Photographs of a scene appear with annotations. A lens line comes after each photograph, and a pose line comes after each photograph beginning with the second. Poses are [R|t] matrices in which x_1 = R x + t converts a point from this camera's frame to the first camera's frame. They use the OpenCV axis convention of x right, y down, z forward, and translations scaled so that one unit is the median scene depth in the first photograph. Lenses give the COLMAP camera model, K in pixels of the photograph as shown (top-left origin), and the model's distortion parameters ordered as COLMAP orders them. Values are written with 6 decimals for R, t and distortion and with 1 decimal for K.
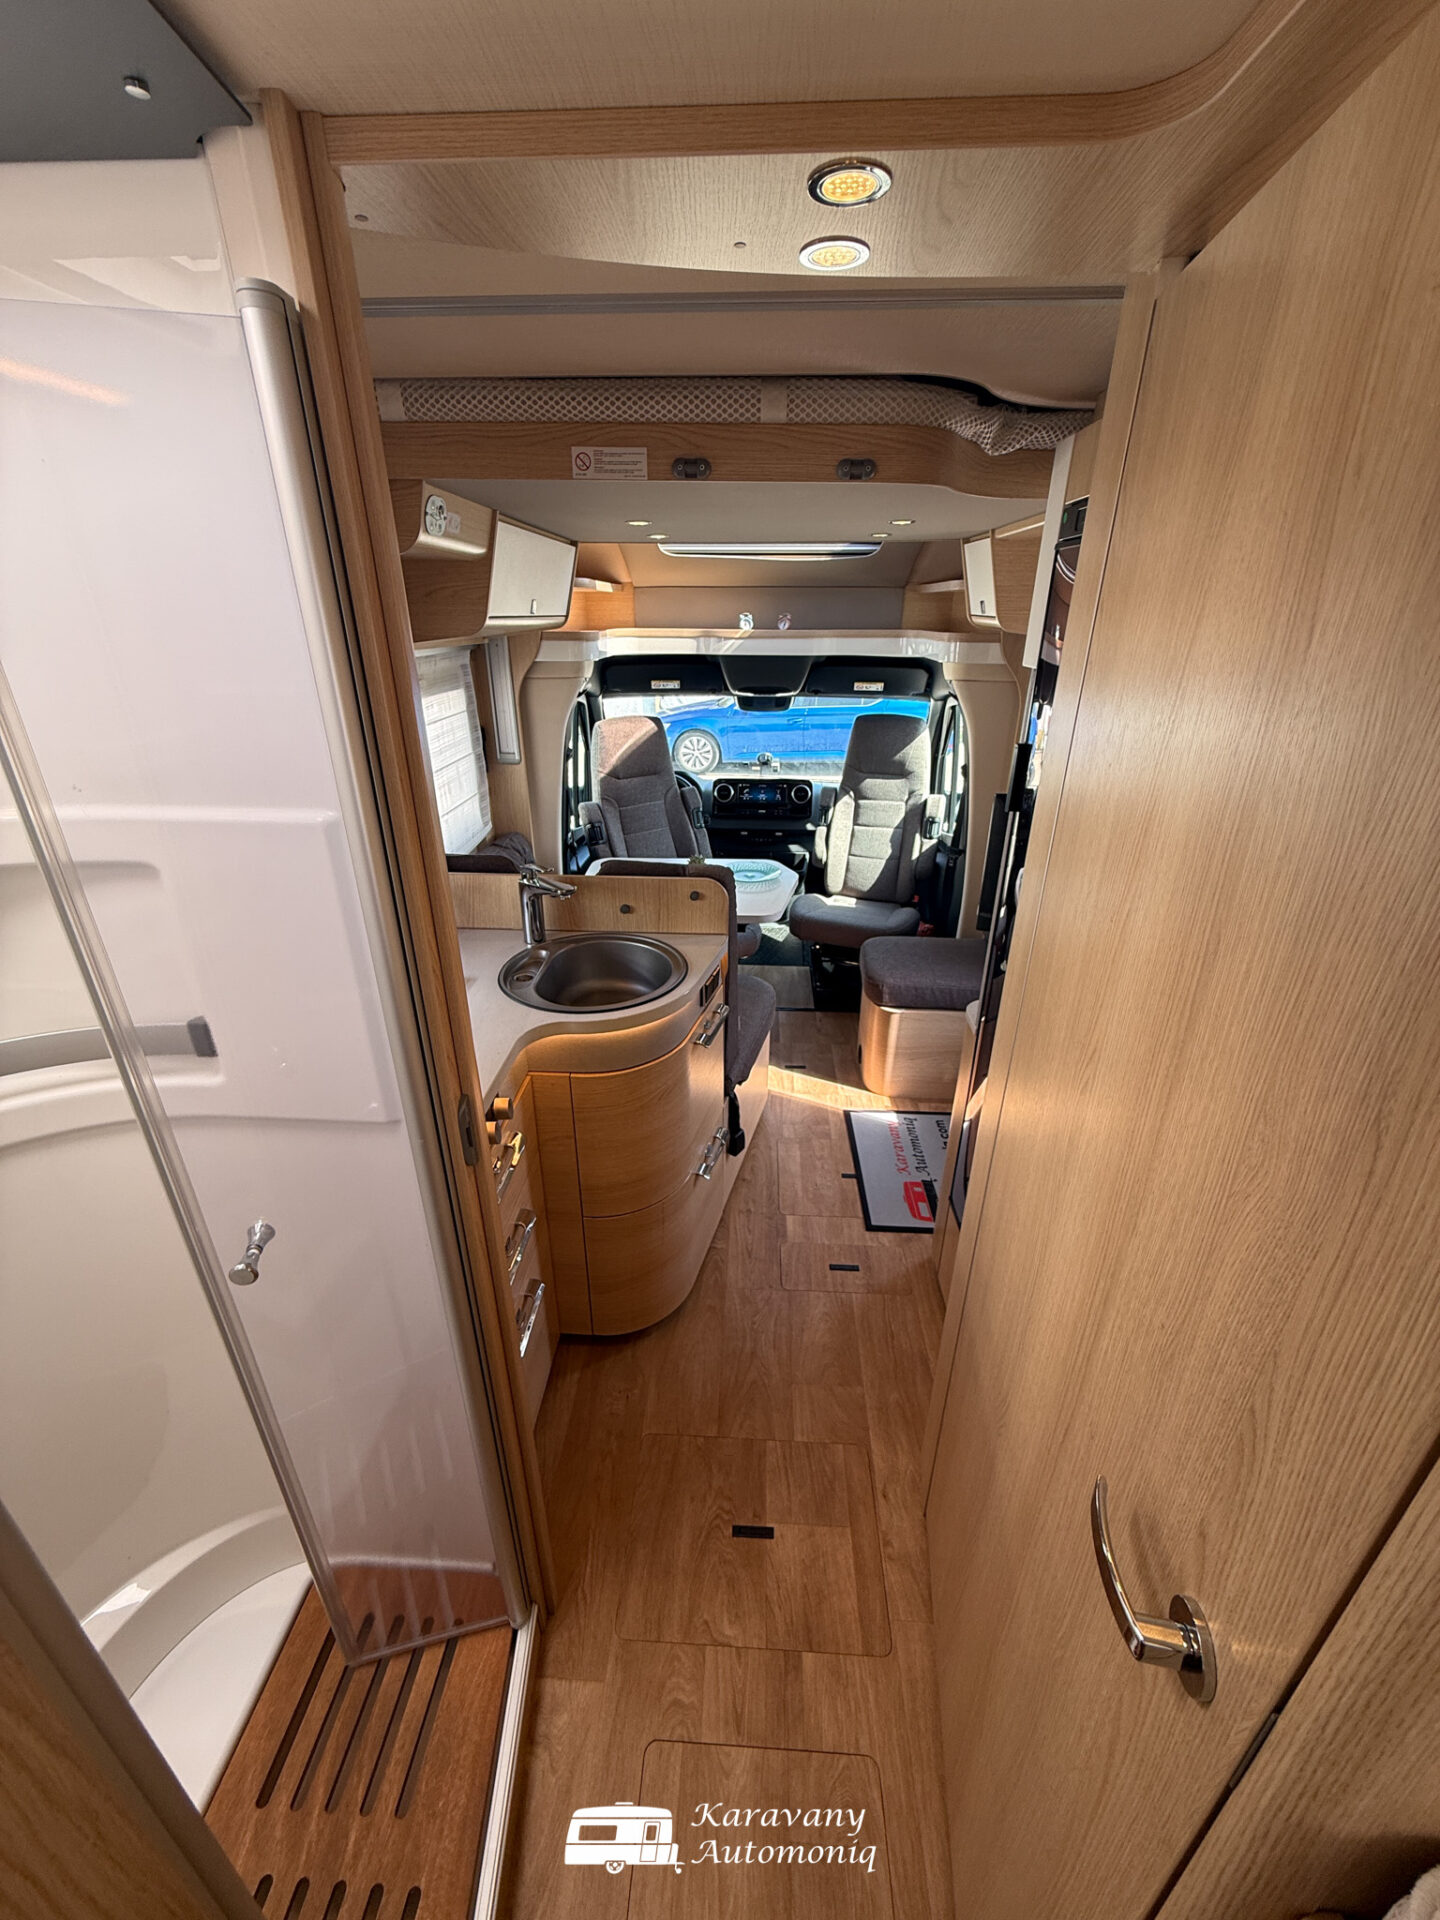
lens RADIAL K [[760.0, 0, 718.1], [0, 760.0, 951.1], [0, 0, 1]] dist [0.002606, -0.000488]
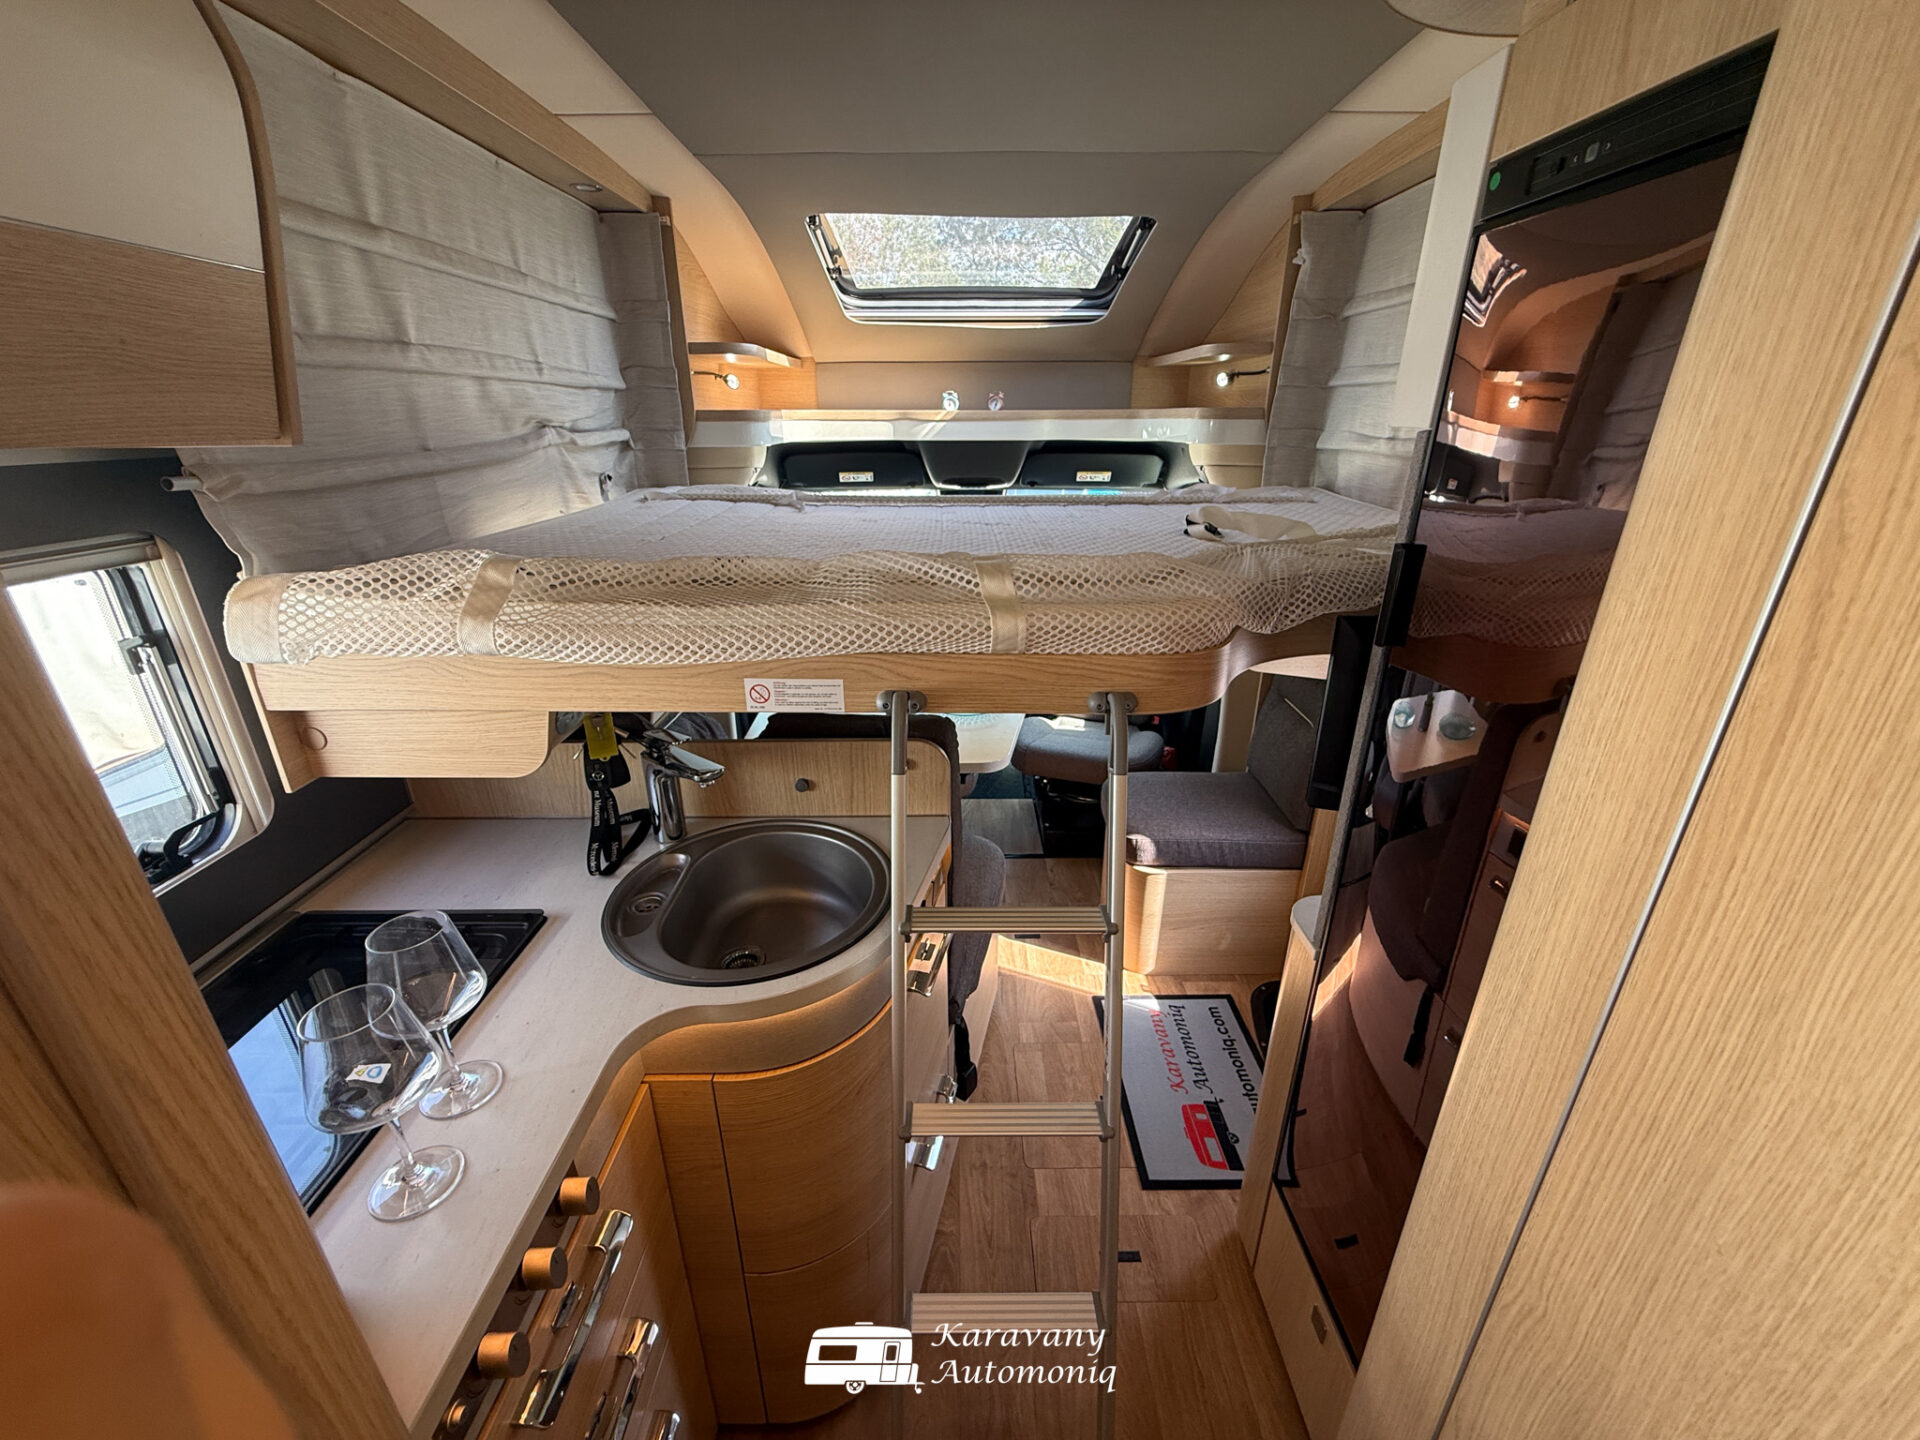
lens RADIAL K [[760.0, 0, 956.7], [0, 760.0, 715.7], [0, 0, 1]] dist [0.002606, -0.000488]
pose [[0.998289, -0.027990, 0.051346, -0.009175], [0.030097, 0.998717, -0.040723, -0.051261], [-0.050140, 0.042199, 0.997850, 0.175071]]
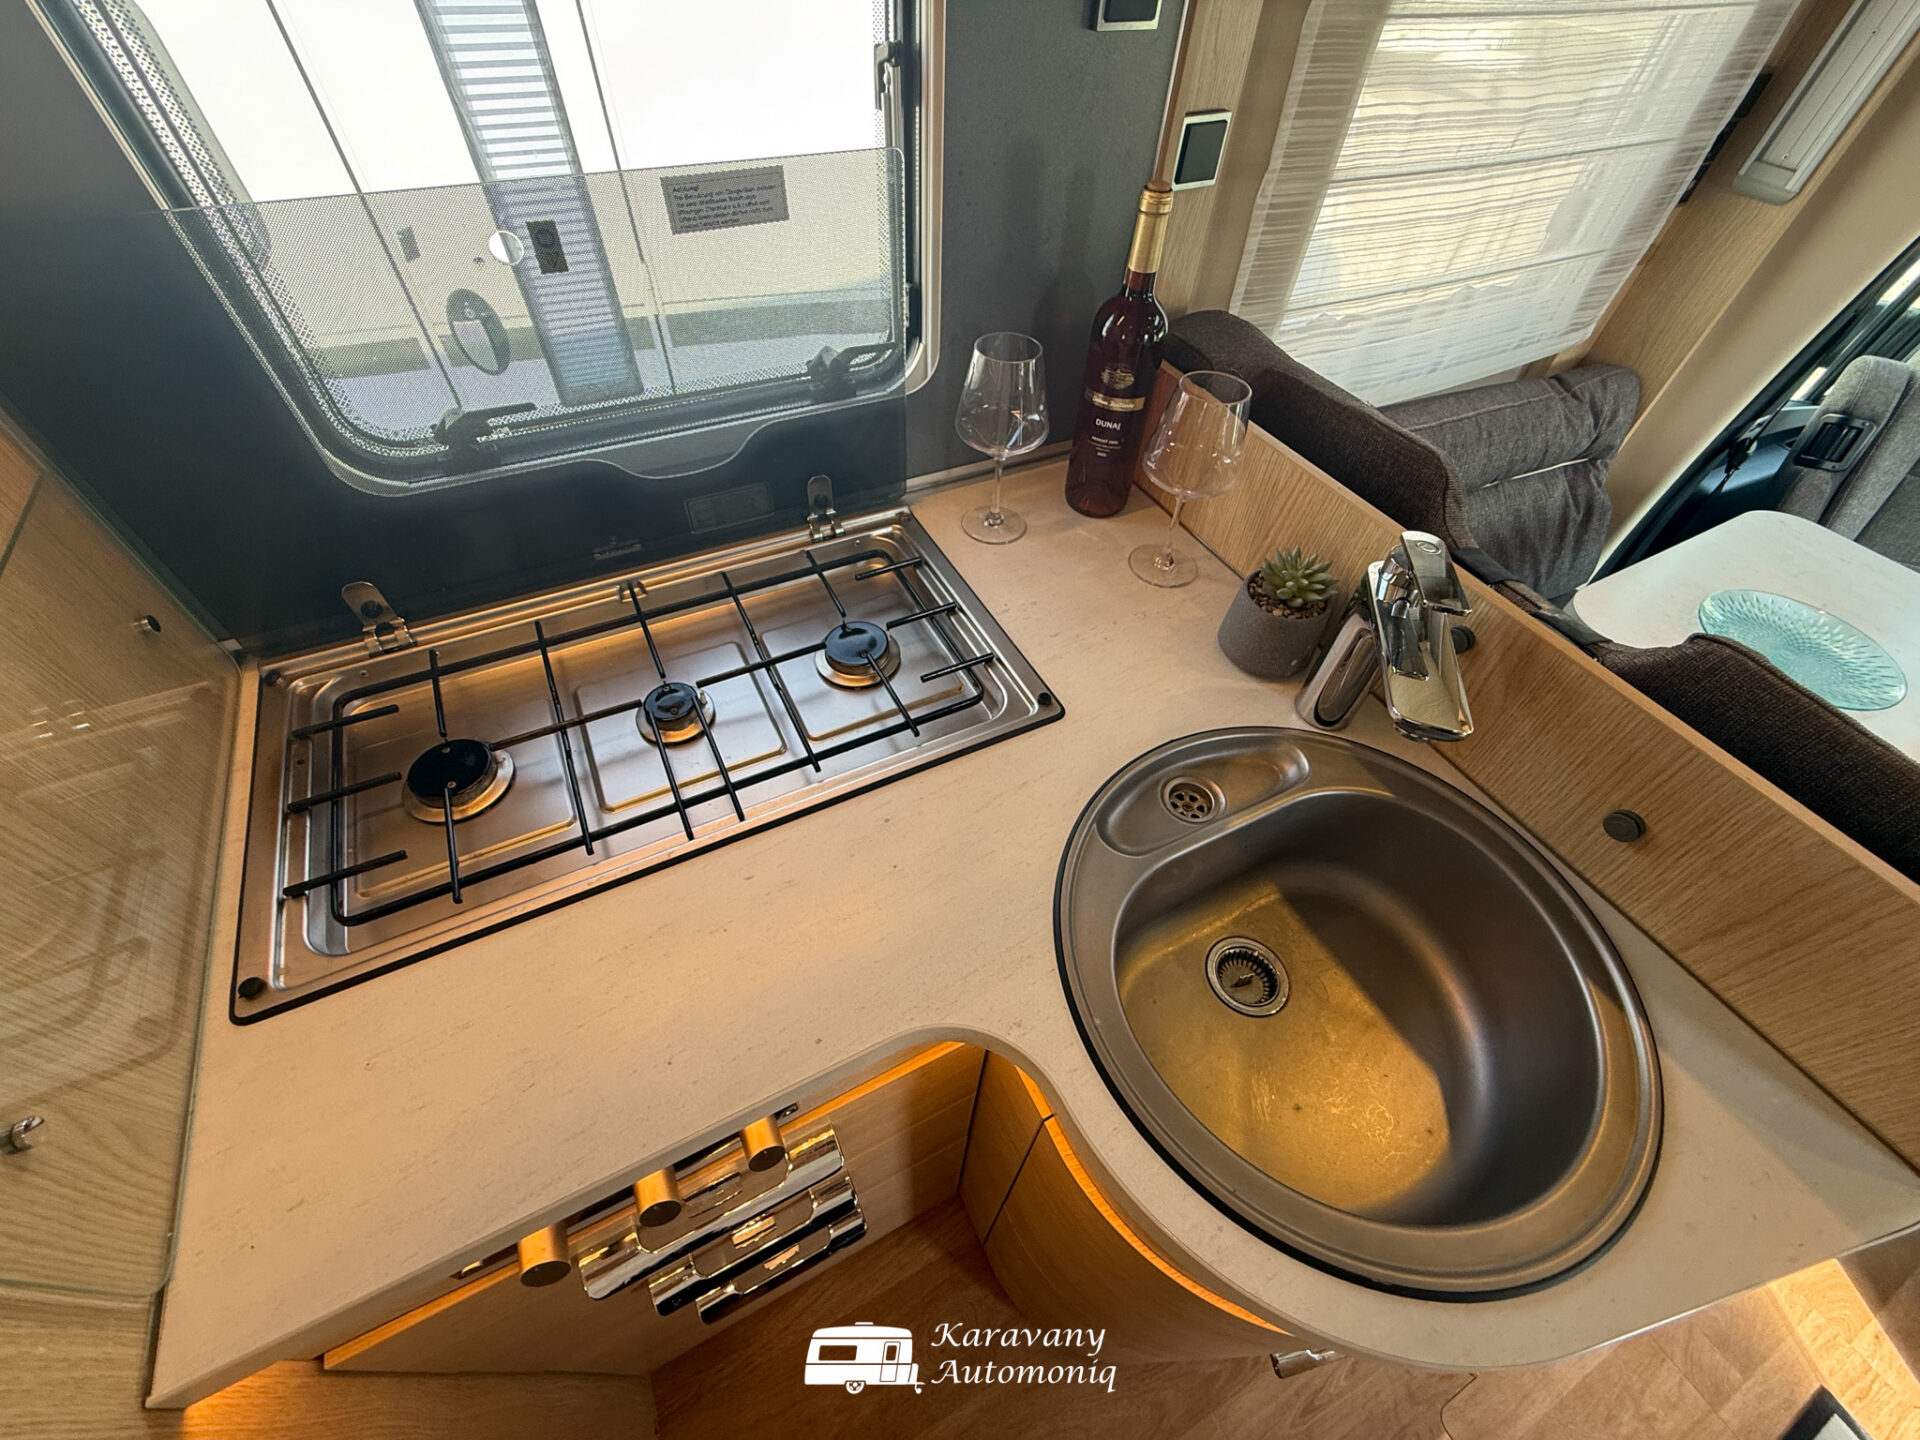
lens RADIAL K [[760.0, 0, 967.0], [0, 760.0, 714.3], [0, 0, 1]] dist [0.002606, -0.000488]
pose [[0.498479, 0.667748, -0.552839, -0.068944], [-0.390406, 0.742306, 0.544578, -0.089268], [0.774016, -0.055629, 0.630717, 0.364588]]
